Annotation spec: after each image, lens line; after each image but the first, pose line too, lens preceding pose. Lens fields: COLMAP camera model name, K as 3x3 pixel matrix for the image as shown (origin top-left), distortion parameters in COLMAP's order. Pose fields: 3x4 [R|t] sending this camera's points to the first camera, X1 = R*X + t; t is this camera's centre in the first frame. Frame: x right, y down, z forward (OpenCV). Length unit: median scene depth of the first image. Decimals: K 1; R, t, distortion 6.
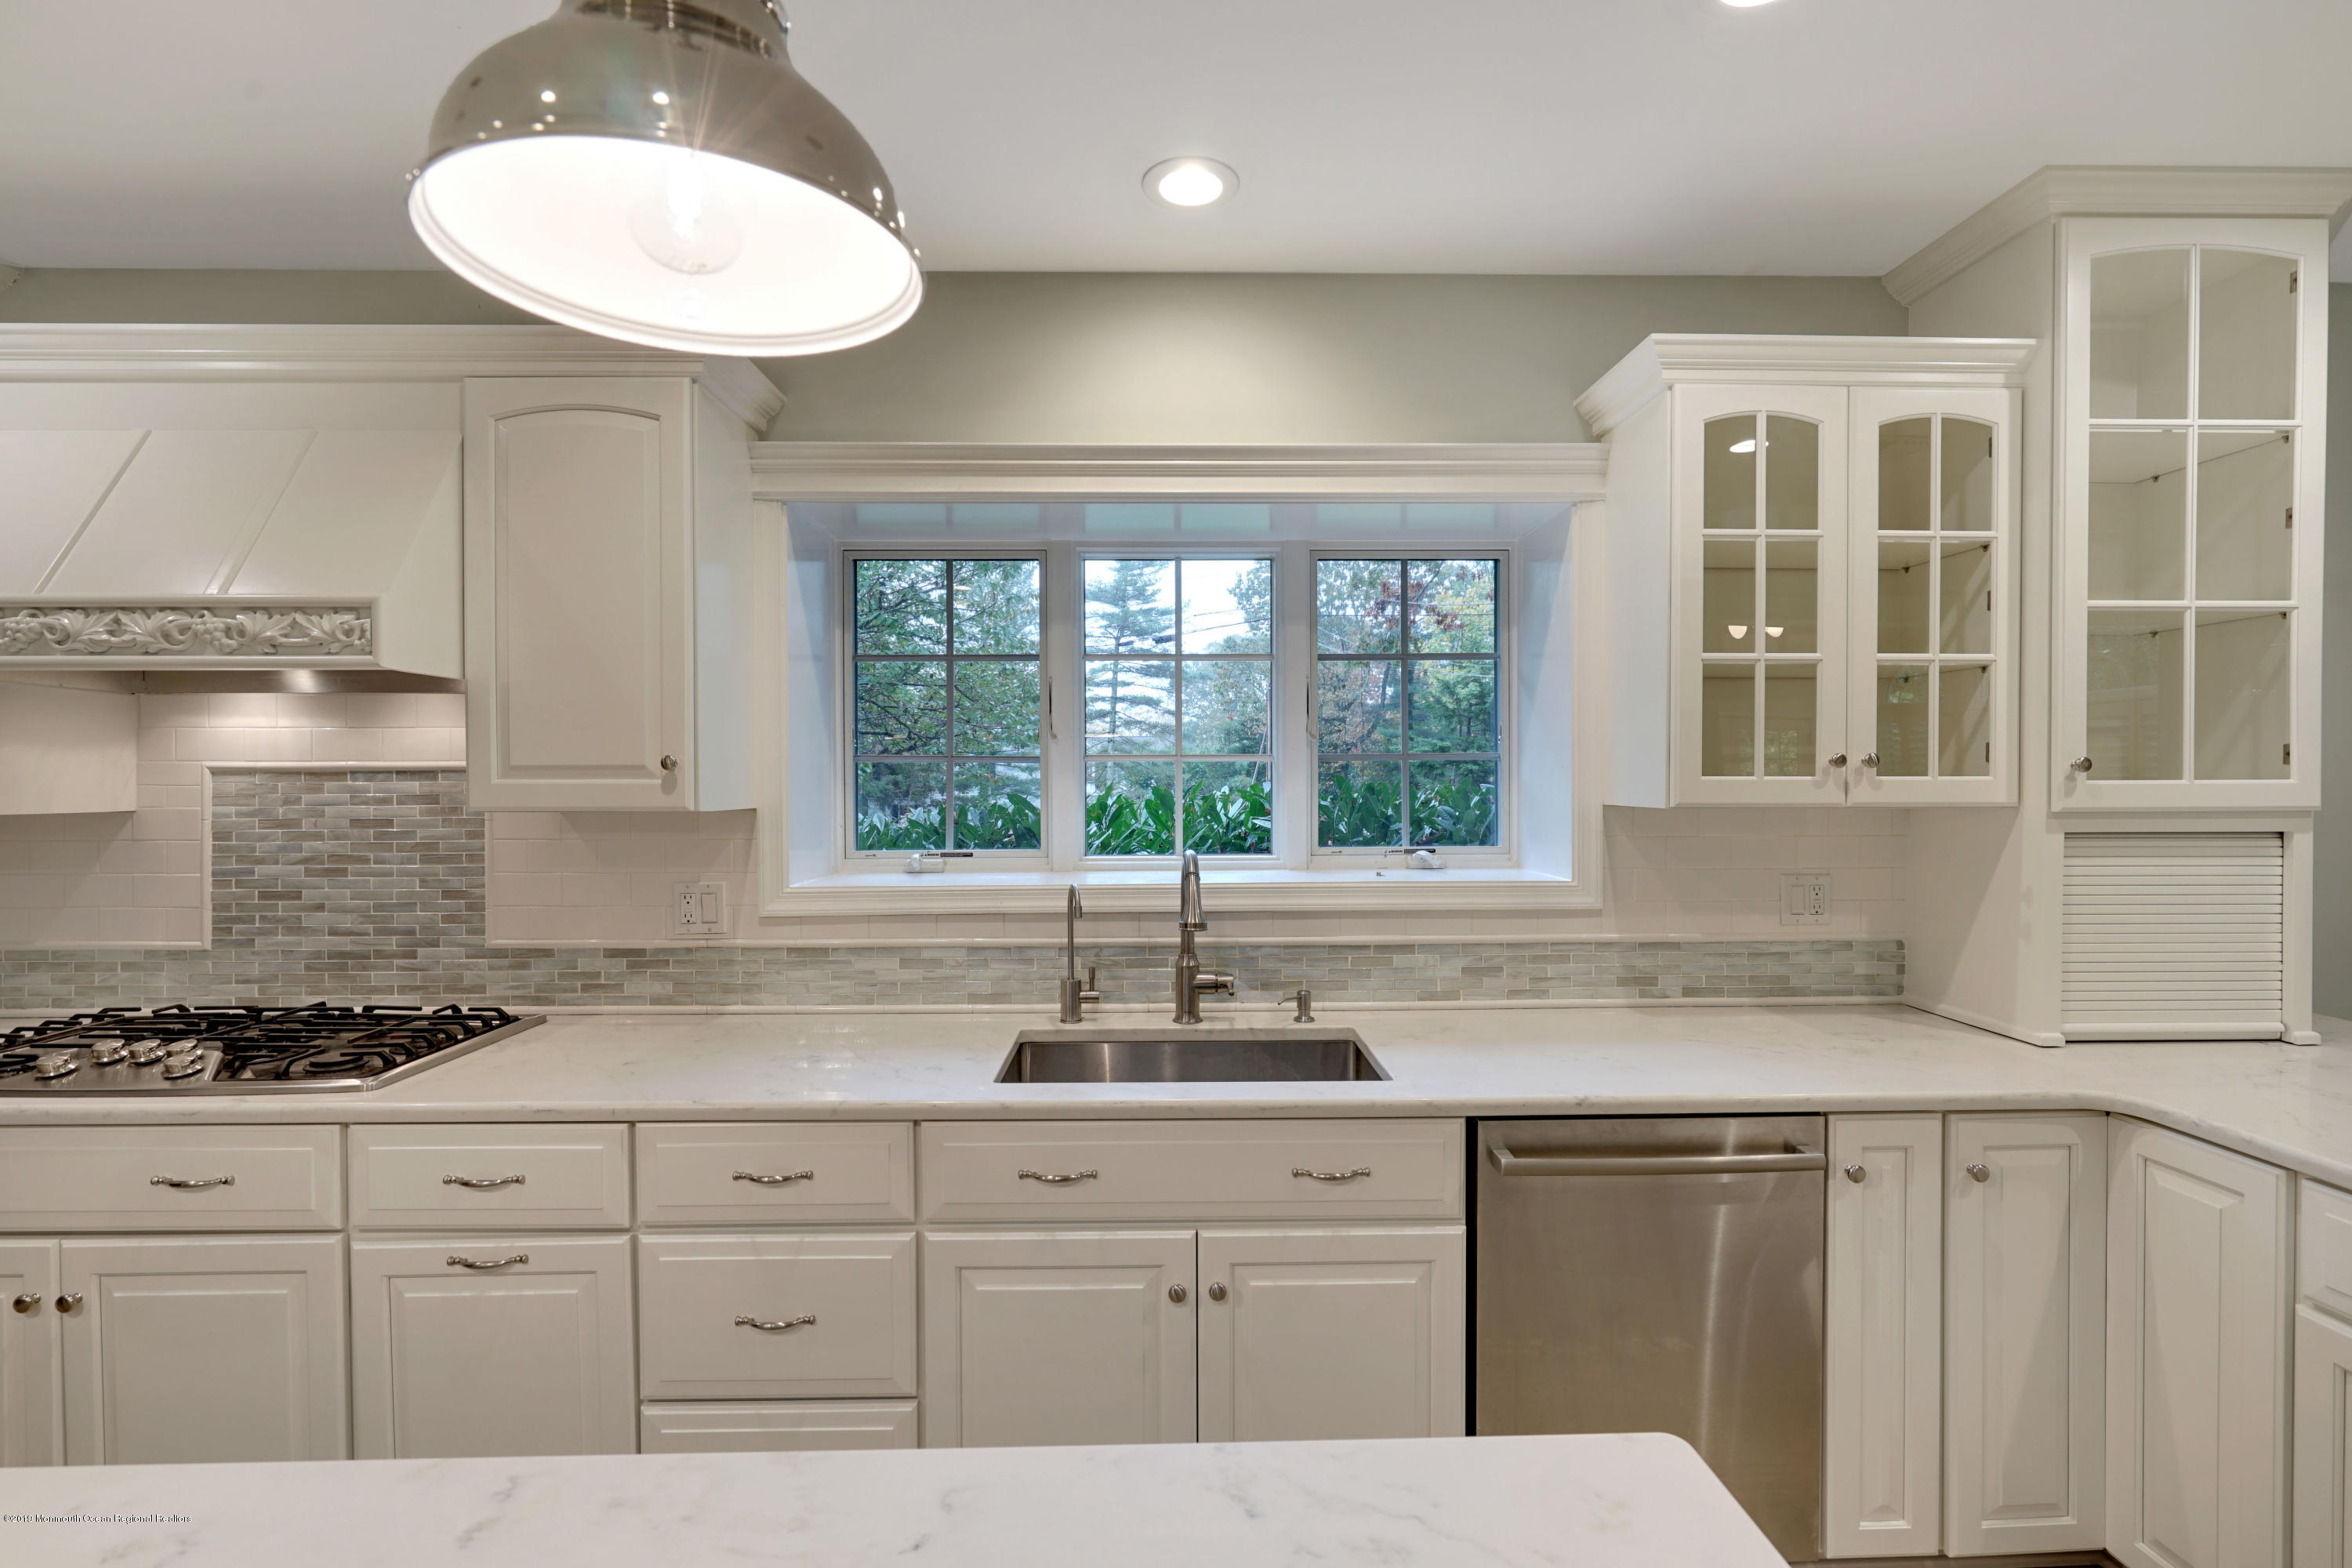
lens RADIAL K [[1055.6, 0, 1180.9], [0, 1055.6, 792.2], [0, 0, 1]] dist [-0.008221, 0.003994]
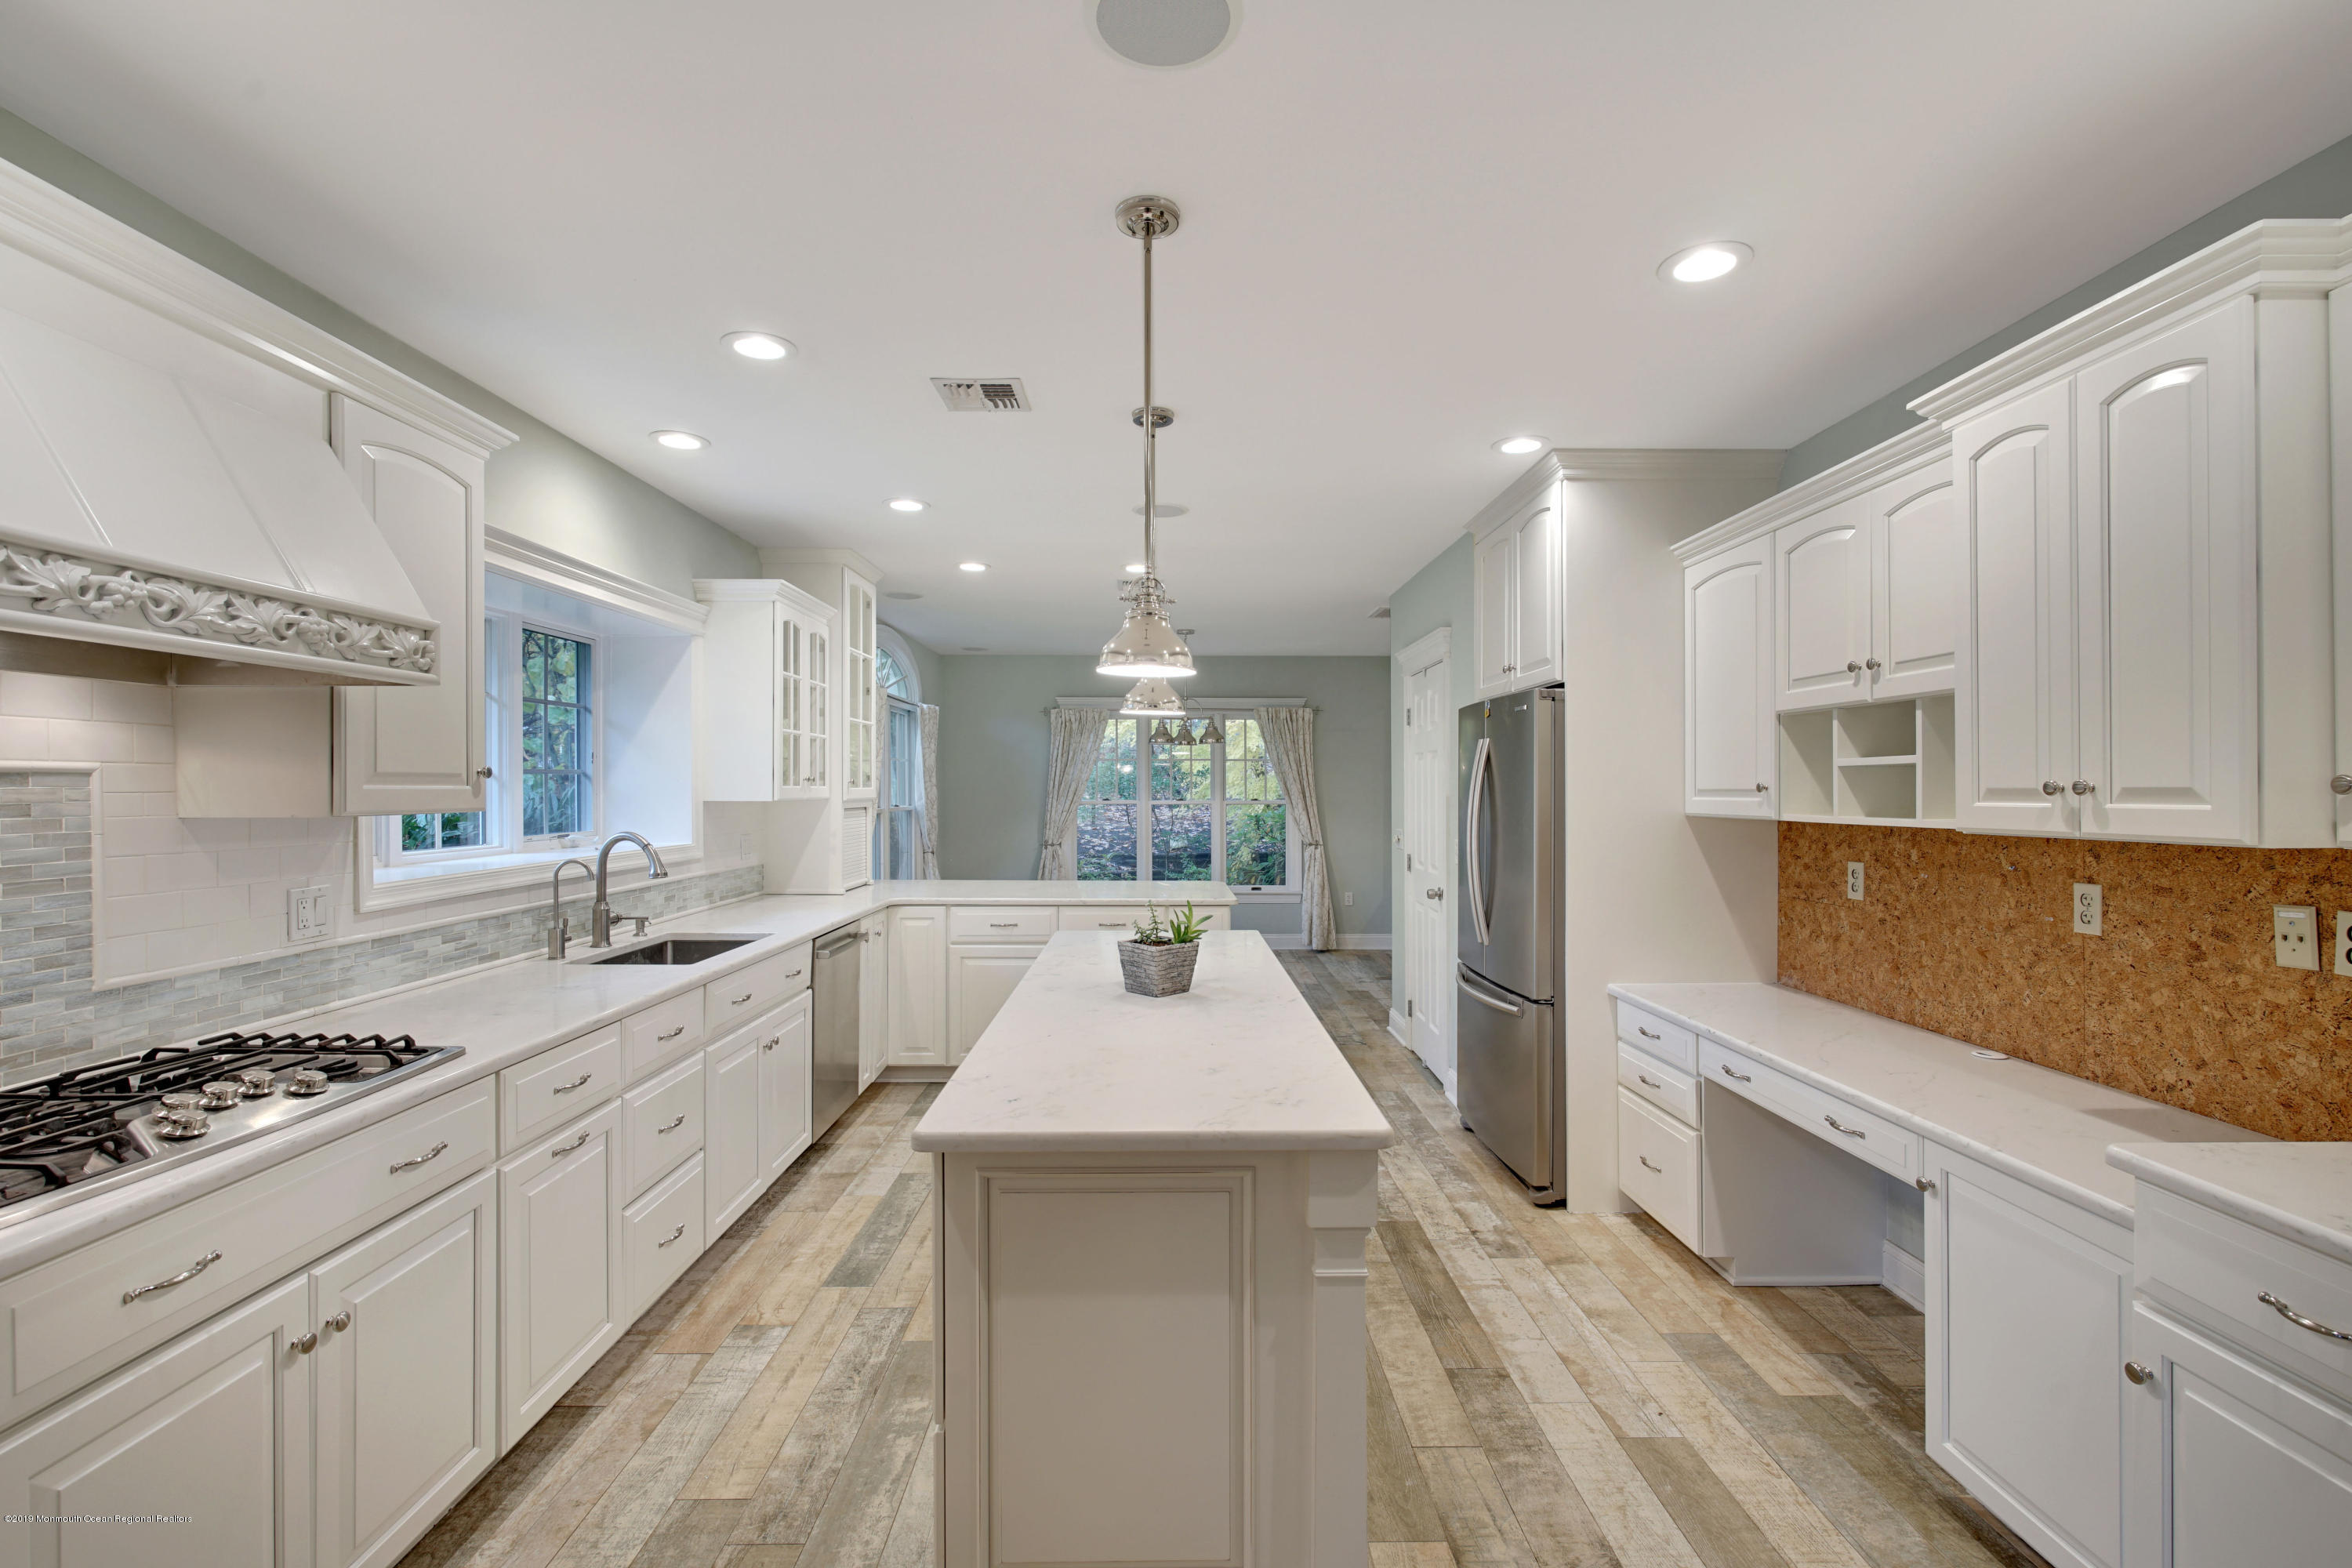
lens RADIAL K [[1055.6, 0, 1176.4], [0, 1055.6, 790.5], [0, 0, 1]] dist [-0.008221, 0.003994]
pose [[0.011745, -0.001131, 0.999930, -1.470252], [0.013415, 0.999910, 0.000974, 0.002956], [-0.999841, 0.013402, 0.011759, 0.152696]]
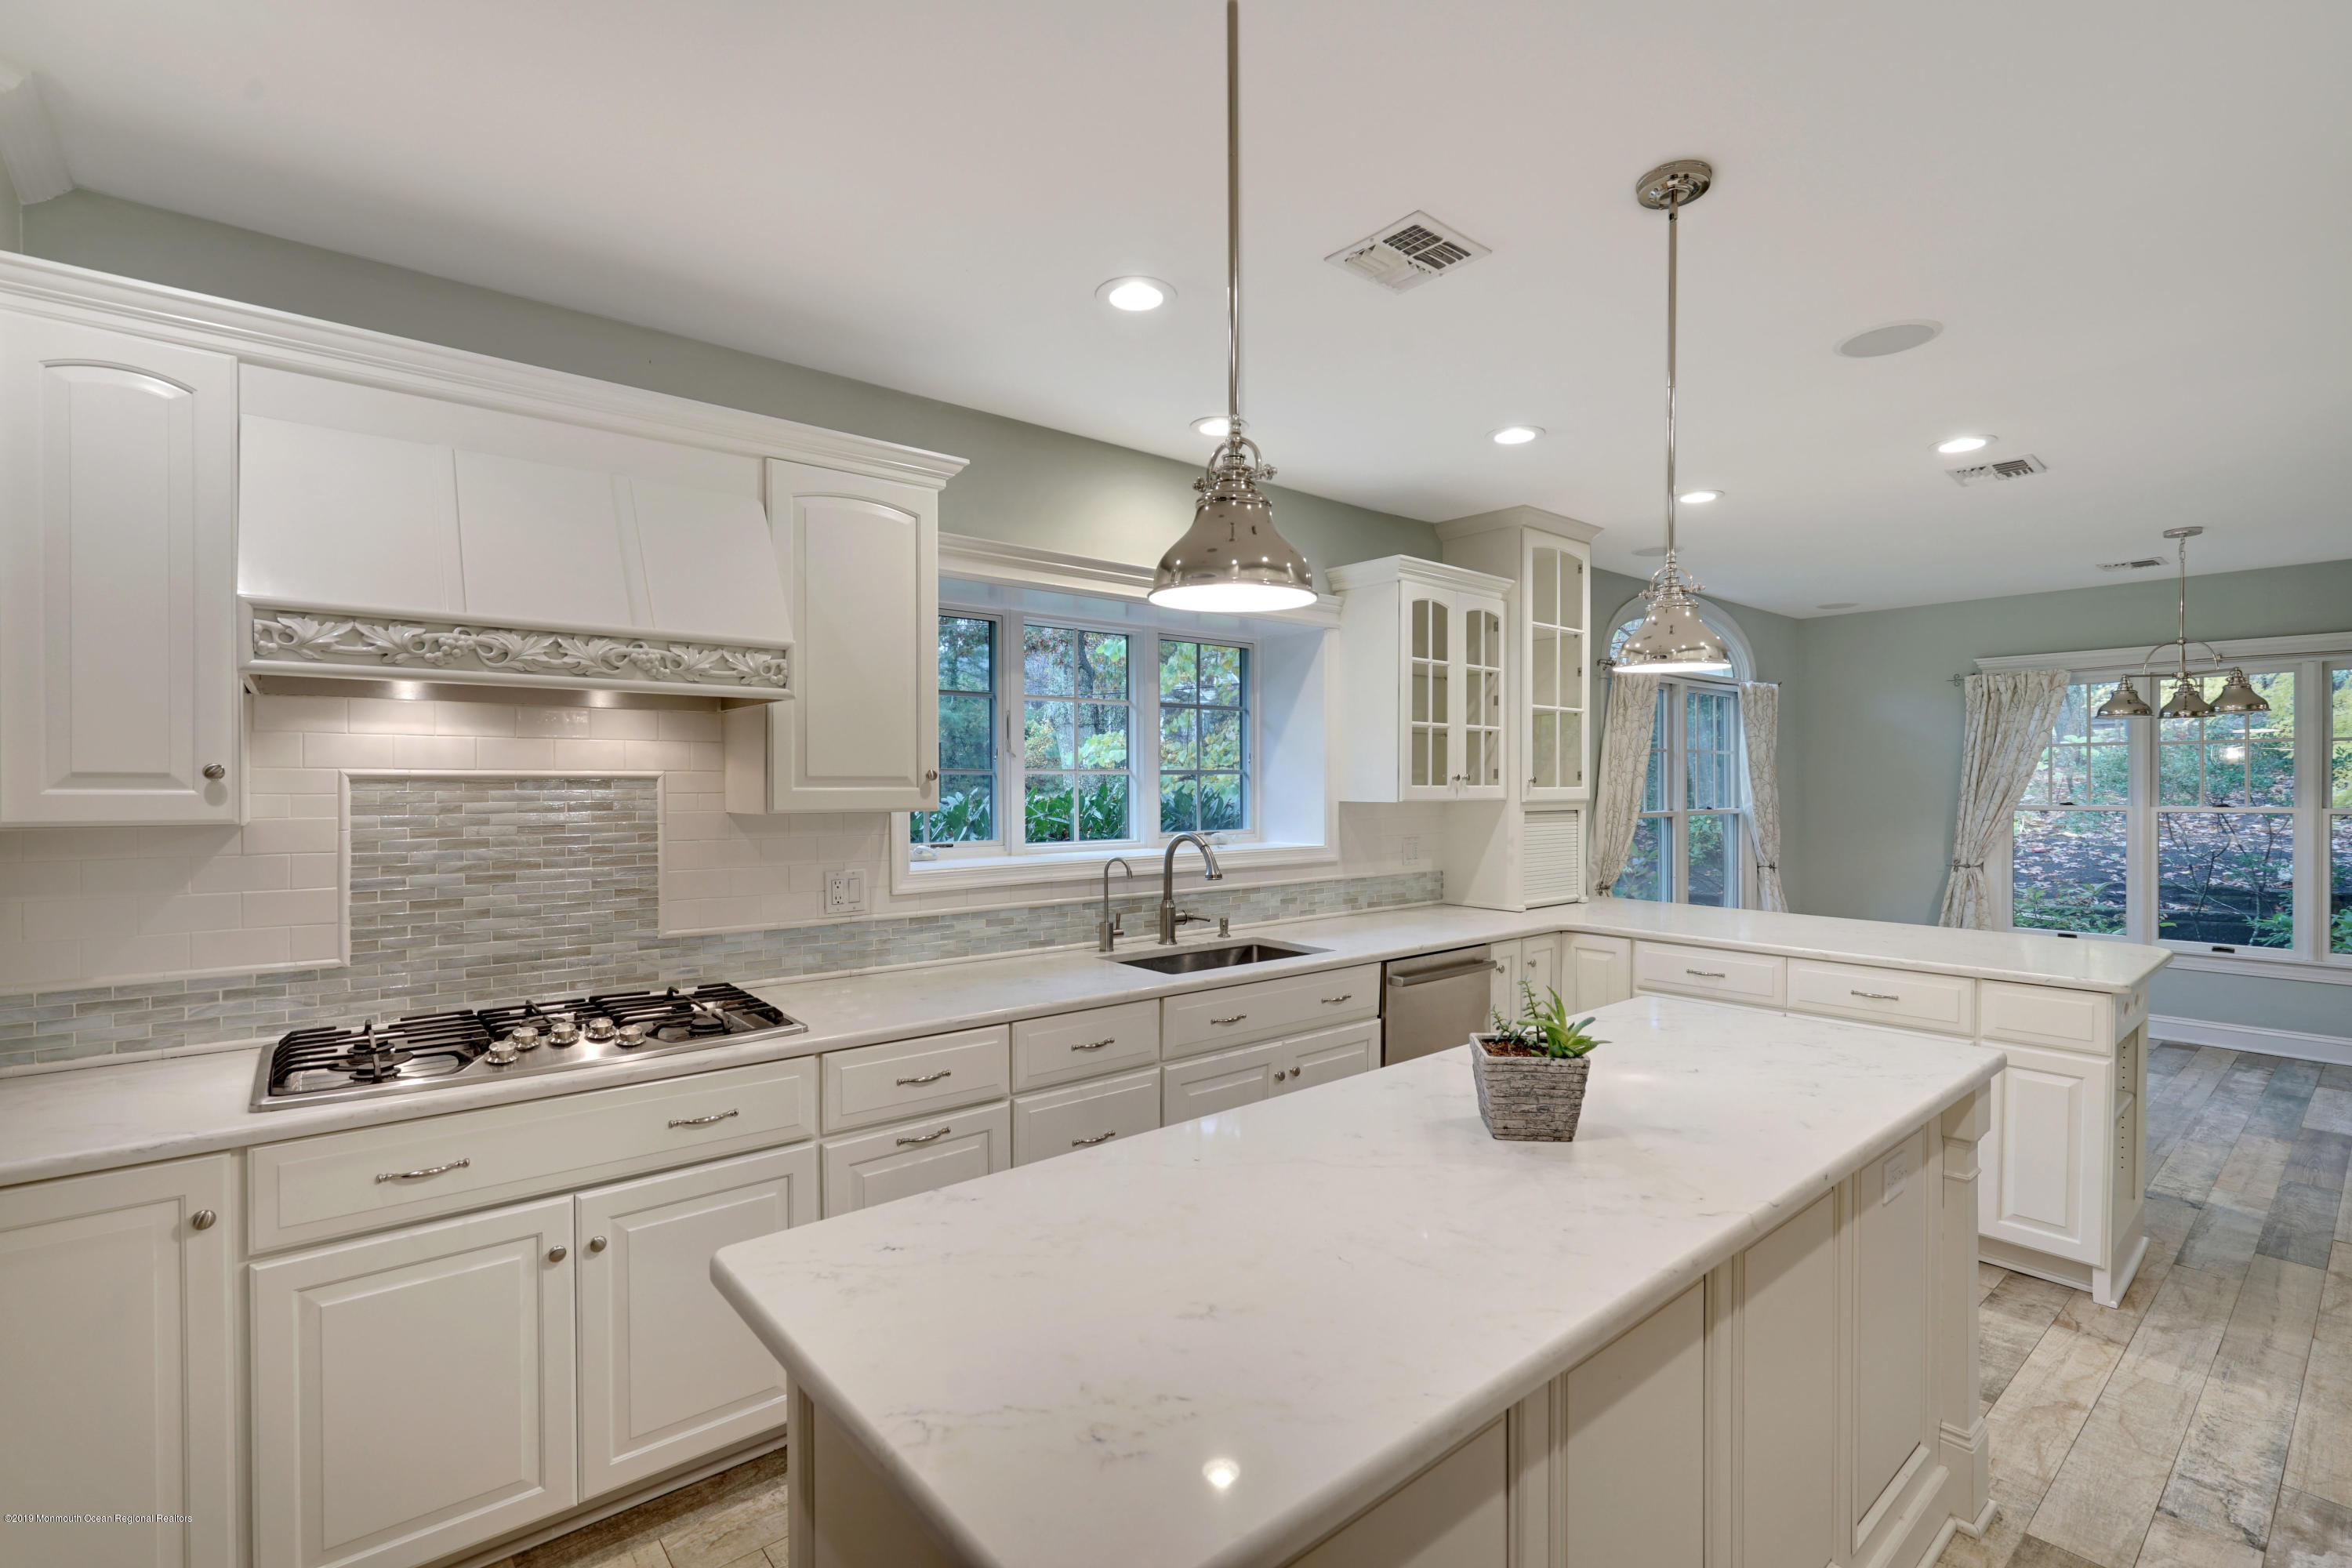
lens RADIAL K [[1055.6, 0, 1176.5], [0, 1055.6, 794.2], [0, 0, 1]] dist [-0.008221, 0.003994]
pose [[0.781940, -0.004632, 0.623336, -0.930562], [0.007742, 0.999967, -0.002281, 0.001922], [-0.623306, 0.006609, 0.781950, -0.213471]]
